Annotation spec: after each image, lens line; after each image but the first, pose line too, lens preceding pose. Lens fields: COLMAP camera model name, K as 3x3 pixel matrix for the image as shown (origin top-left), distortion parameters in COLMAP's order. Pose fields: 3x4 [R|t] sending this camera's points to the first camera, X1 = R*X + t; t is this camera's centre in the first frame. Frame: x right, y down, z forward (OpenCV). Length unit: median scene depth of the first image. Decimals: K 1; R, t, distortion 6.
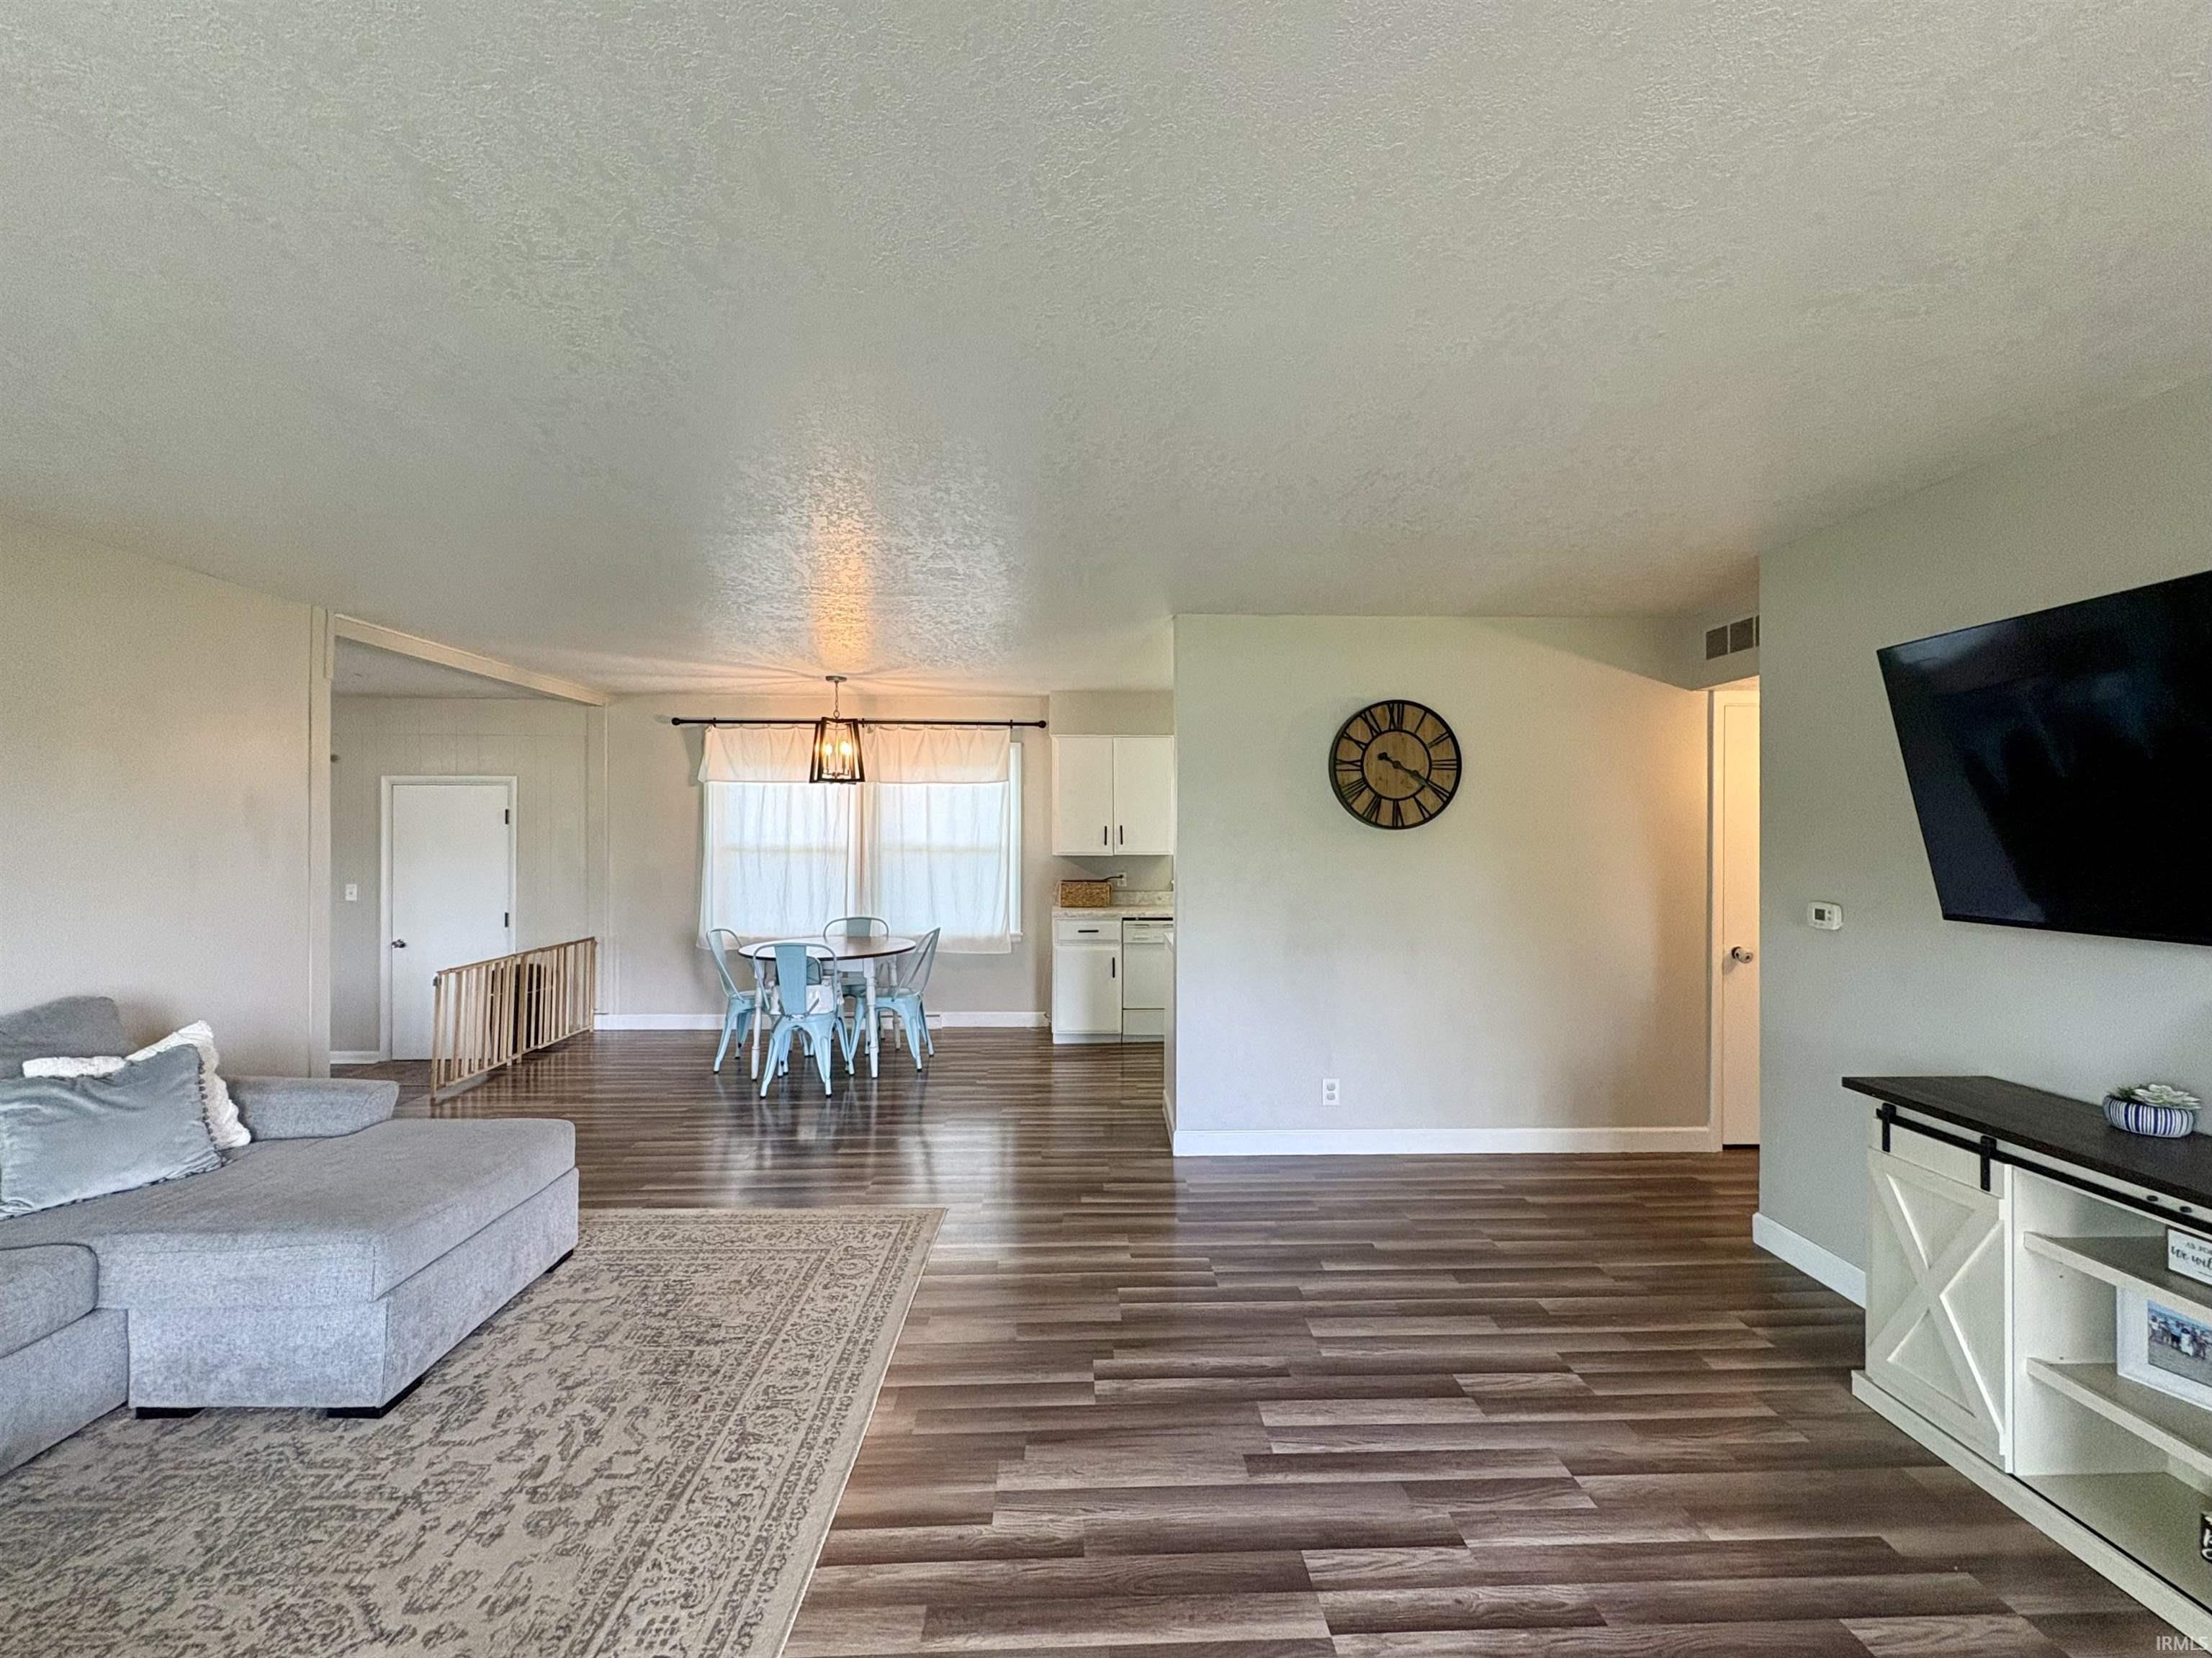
lens RADIAL K [[902.9, 0, 1115.8], [0, 902.9, 829.7], [0, 0, 1]] dist [0.001510, 0.000094]
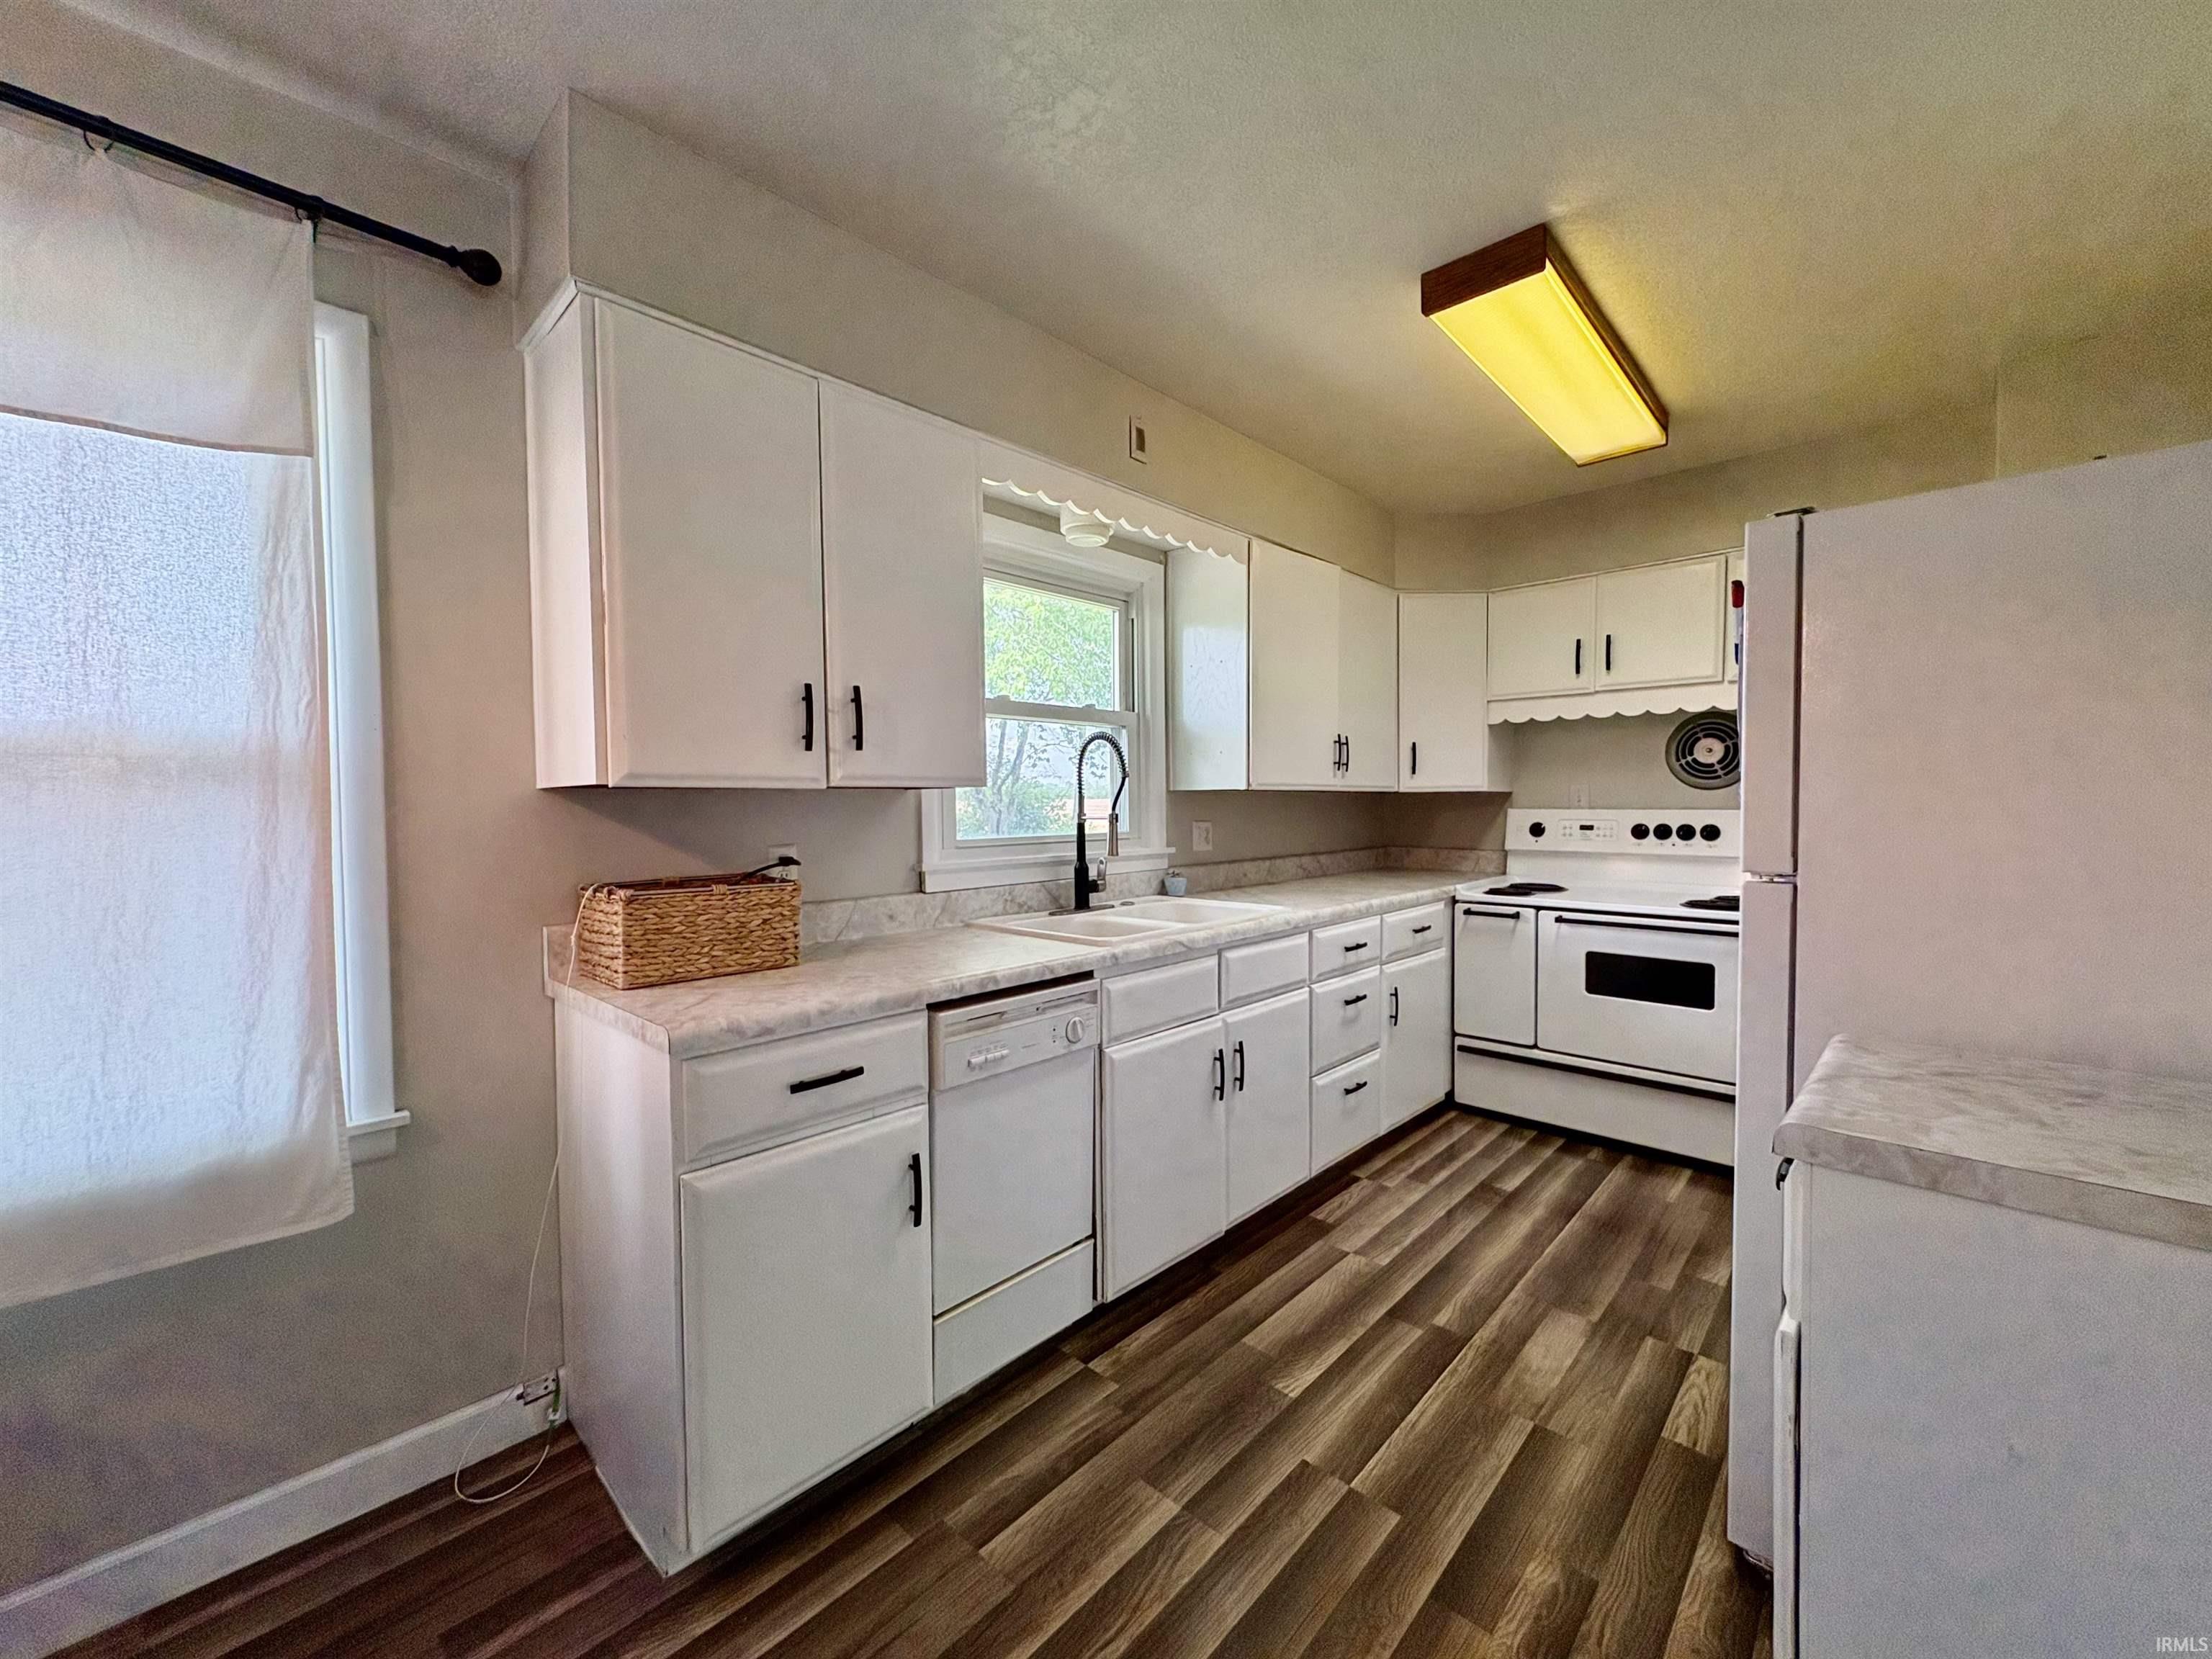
lens RADIAL K [[880.2, 0, 1107.5], [0, 880.2, 828.0], [0, 0, 1]] dist [0.001903, -0.000350]
pose [[0.719472, -0.029332, 0.693902, -0.222015], [0.010706, 0.999457, 0.031148, 0.054686], [-0.694439, -0.014981, 0.719396, 1.196060]]
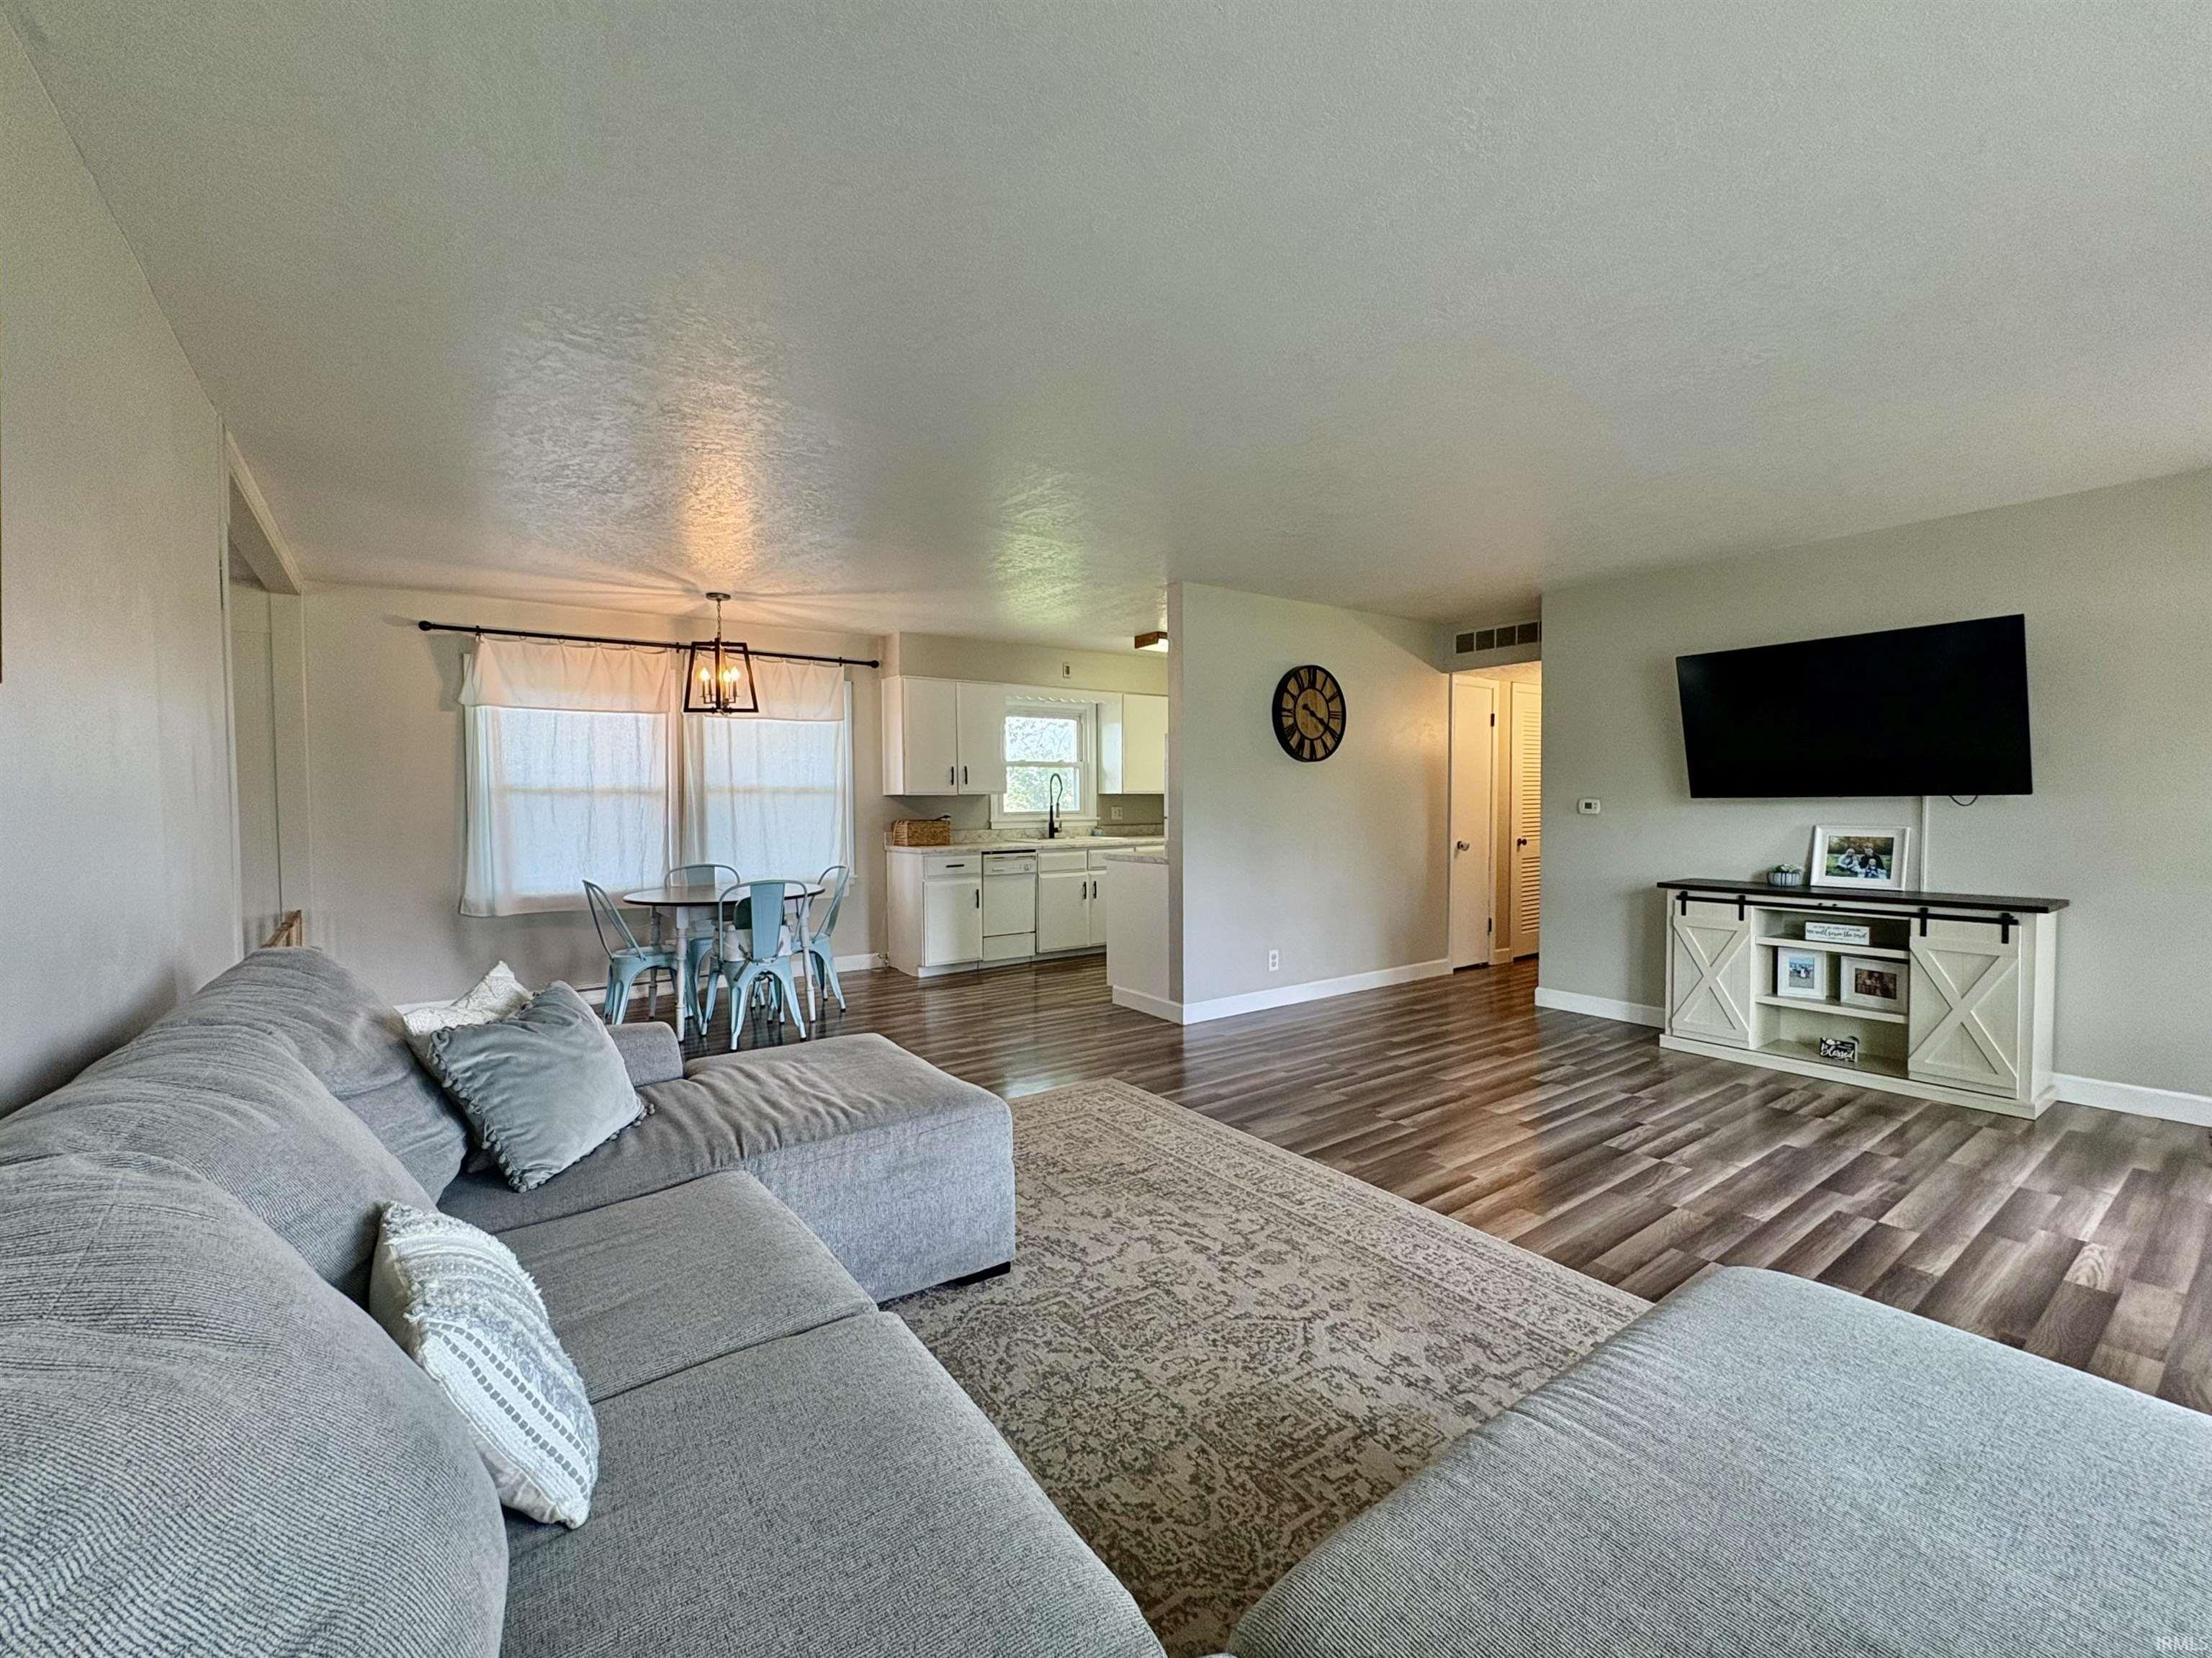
lens RADIAL K [[918.8, 0, 1105.3], [0, 918.8, 826.9], [0, 0, 1]] dist [-0.000256, 0.000168]
pose [[0.831701, -0.024847, 0.554668, -0.740700], [0.007626, 0.999415, 0.033335, 0.051366], [-0.555172, -0.023495, 0.831404, 0.026953]]
